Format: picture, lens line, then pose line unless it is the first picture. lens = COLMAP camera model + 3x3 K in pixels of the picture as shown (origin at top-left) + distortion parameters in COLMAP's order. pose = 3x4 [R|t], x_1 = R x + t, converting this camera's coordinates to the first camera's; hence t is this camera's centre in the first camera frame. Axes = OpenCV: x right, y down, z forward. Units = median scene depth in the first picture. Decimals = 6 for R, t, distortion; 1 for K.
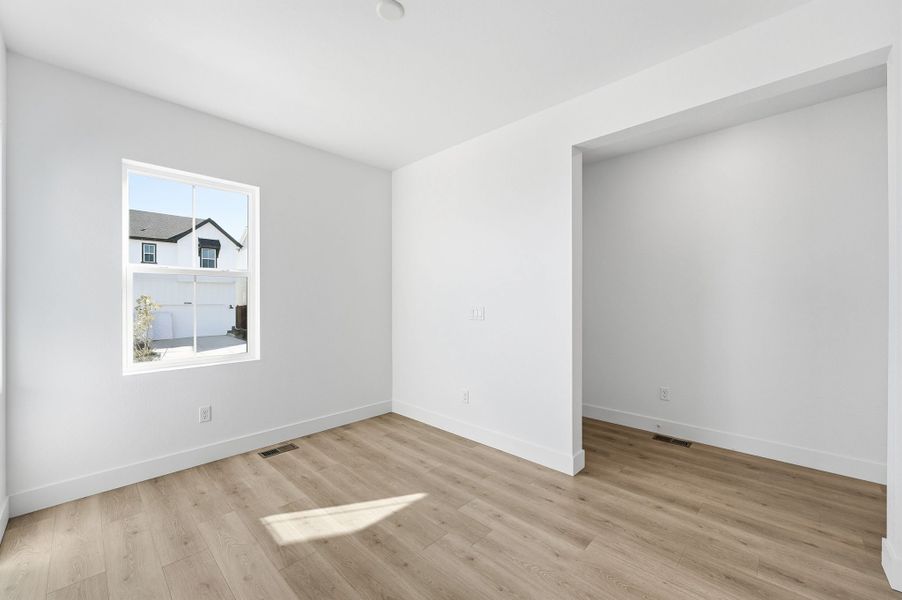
lens RADIAL K [[362.8, 0, 451.0], [0, 362.8, 300.0], [0, 0, 1]] dist [-0.000570, -0.000425]
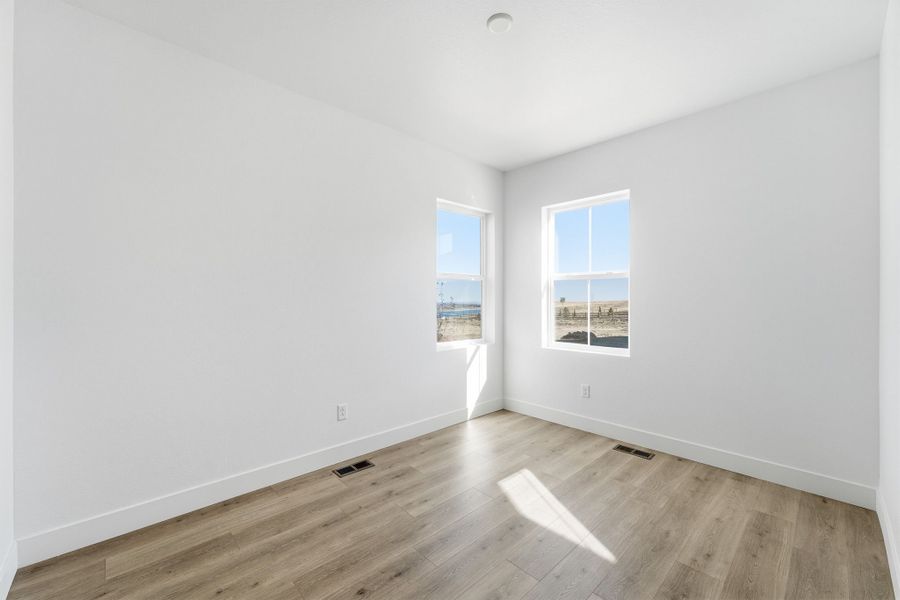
lens RADIAL K [[362.0, 0, 450.0], [0, 362.0, 300.0], [0, 0, 1]] dist [-0.000570, -0.000425]
pose [[-0.045317, 0.005735, -0.998956, 0.589081], [-0.002343, 0.999980, 0.005847, -0.006358], [0.998970, 0.002605, -0.045303, 0.592493]]
